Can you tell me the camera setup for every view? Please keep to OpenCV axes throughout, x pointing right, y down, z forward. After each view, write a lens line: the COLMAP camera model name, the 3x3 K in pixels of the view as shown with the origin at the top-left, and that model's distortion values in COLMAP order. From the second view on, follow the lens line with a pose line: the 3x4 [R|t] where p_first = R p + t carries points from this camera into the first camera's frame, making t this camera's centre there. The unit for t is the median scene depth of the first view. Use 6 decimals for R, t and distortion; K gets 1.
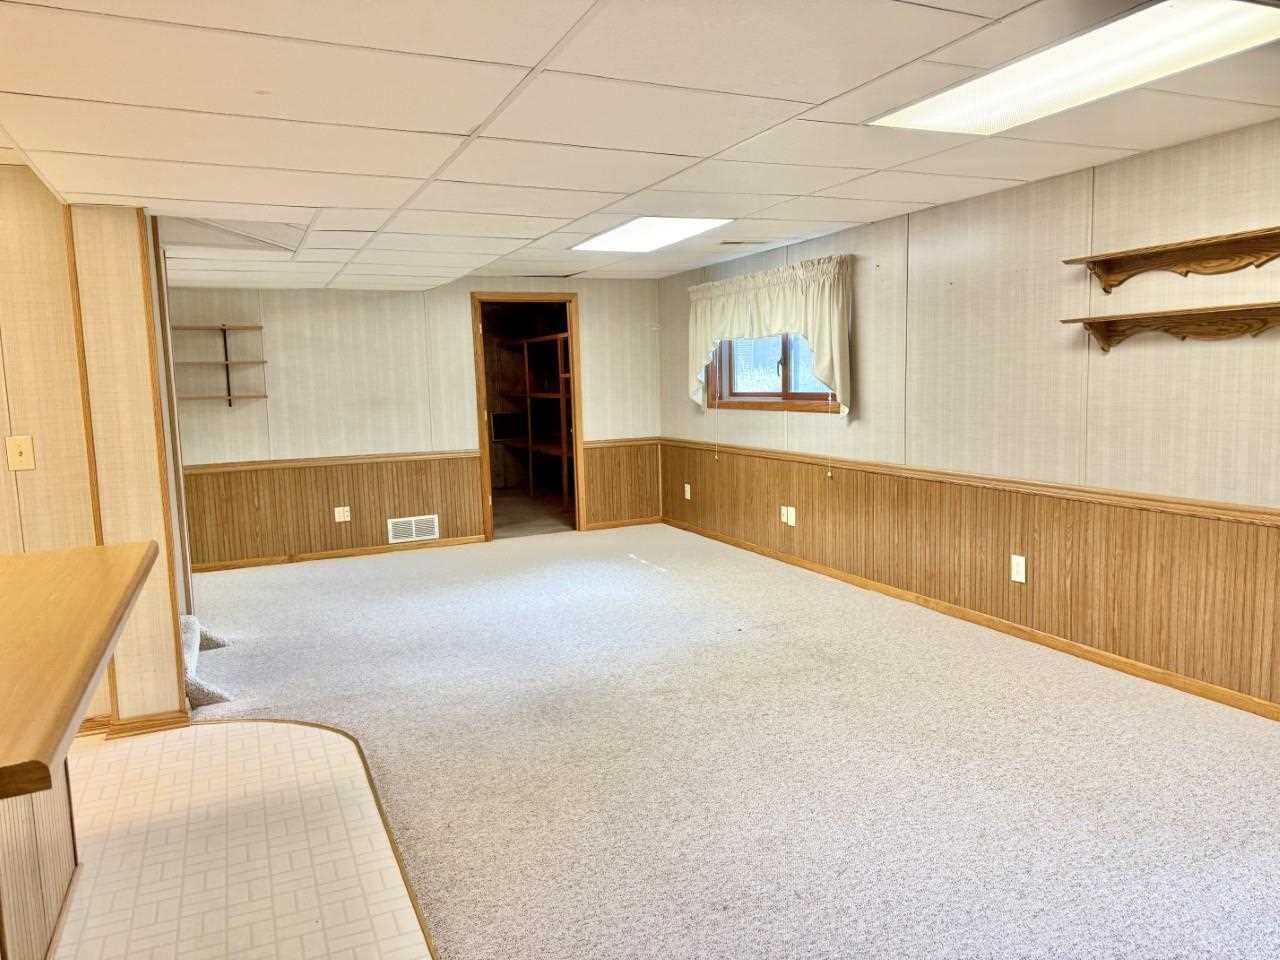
lens RADIAL K [[871.4, 0, 640.0], [0, 871.4, 480.0], [0, 0, 1]] dist [0.070508, -0.081331]
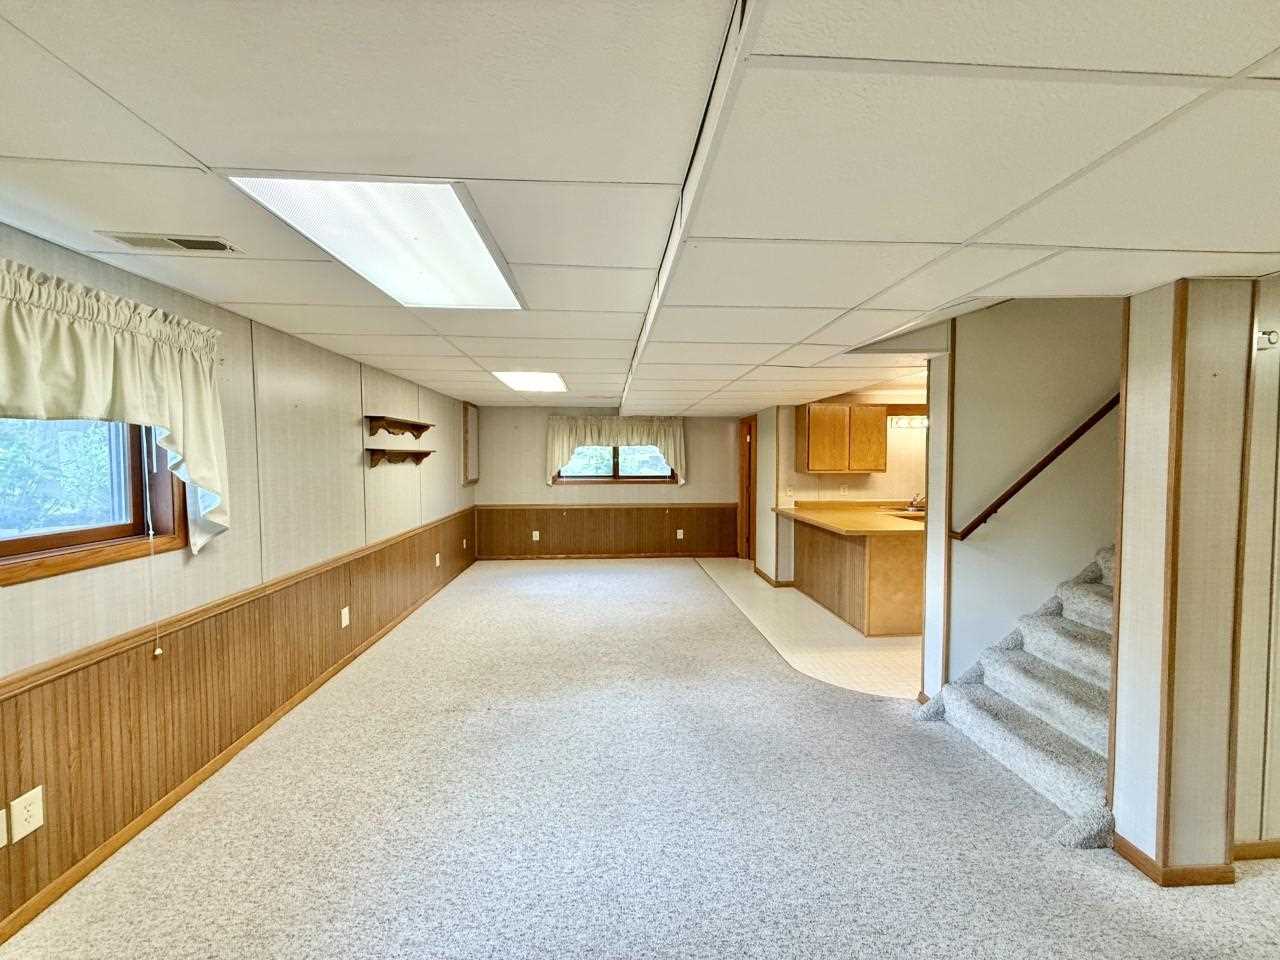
lens RADIAL K [[523.5, 0, 640.0], [0, 523.5, 480.0], [0, 0, 1]] dist [0.002266, -0.000142]
pose [[-0.937952, 0.016608, 0.346367, -0.356970], [0.071245, 0.986773, 0.145614, -0.235393], [-0.339367, 0.161256, -0.926729, 1.796780]]
